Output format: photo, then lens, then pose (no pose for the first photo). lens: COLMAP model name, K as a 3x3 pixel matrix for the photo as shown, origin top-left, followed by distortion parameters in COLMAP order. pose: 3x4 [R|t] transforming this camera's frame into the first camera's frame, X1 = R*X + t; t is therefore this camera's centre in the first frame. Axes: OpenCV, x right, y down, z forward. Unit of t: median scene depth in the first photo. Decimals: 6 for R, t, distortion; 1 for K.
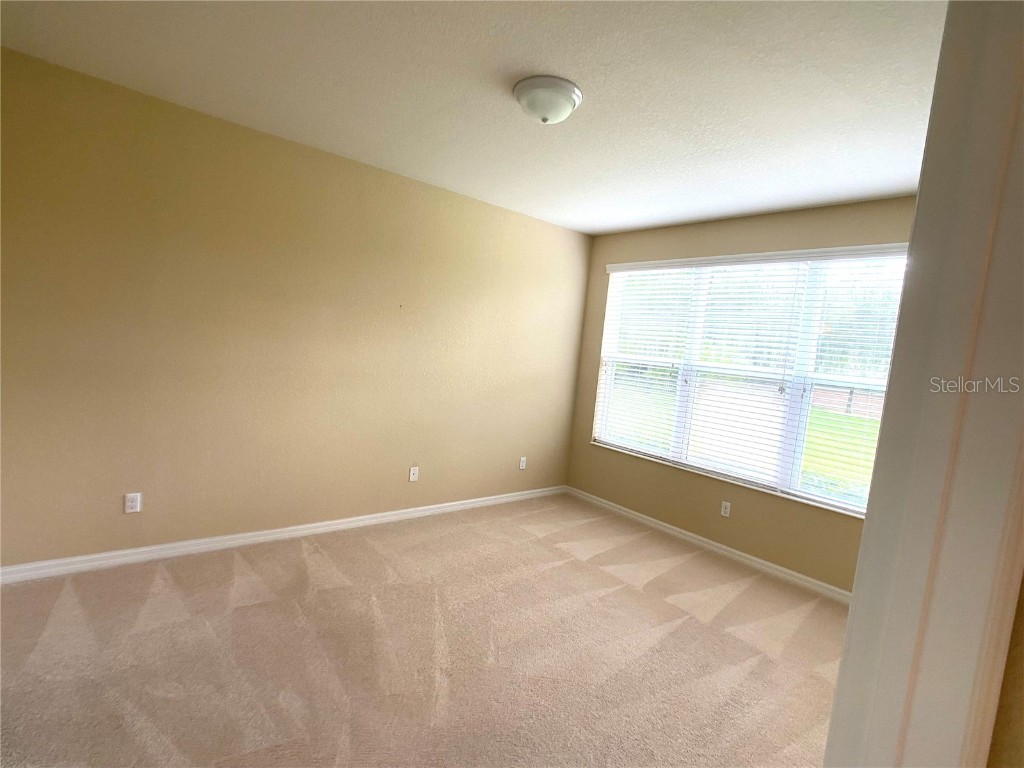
lens RADIAL K [[501.1, 0, 520.5], [0, 501.1, 386.0], [0, 0, 1]] dist [-0.030696, 0.010681]
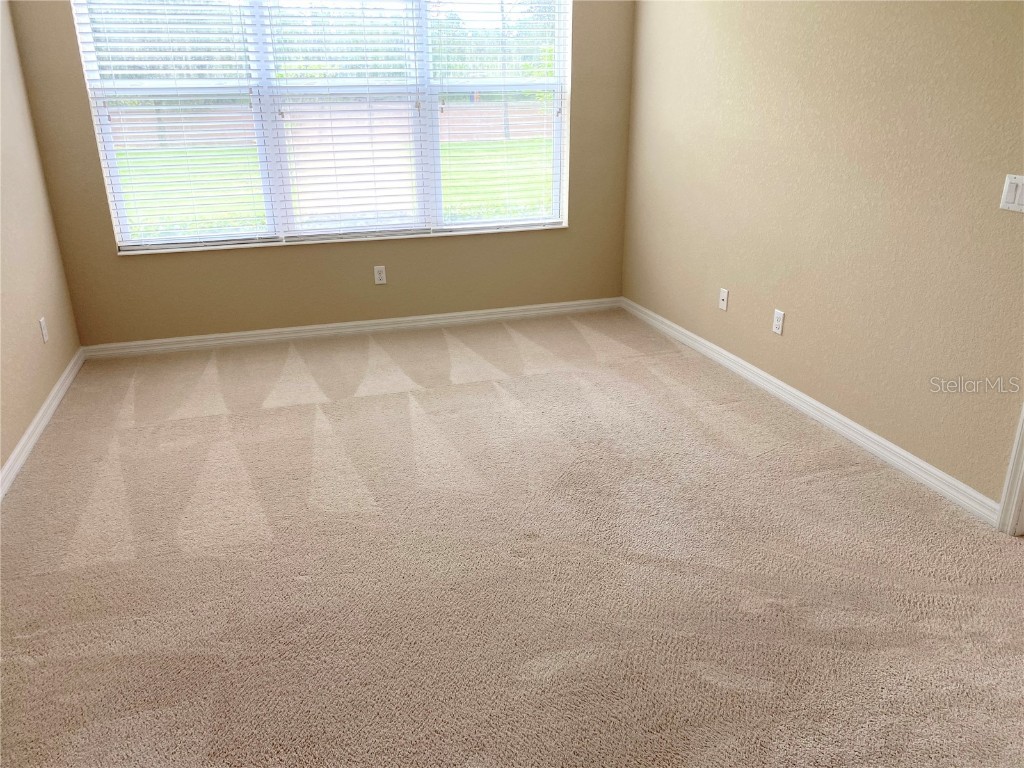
lens RADIAL K [[779.8, 0, 494.5], [0, 779.8, 381.6], [0, 0, 1]] dist [0.060045, -0.097019]
pose [[0.393299, -0.421533, 0.817084, -0.634438], [0.121667, 0.904750, 0.408196, -0.089517], [-0.911325, -0.061131, 0.407124, 0.326616]]
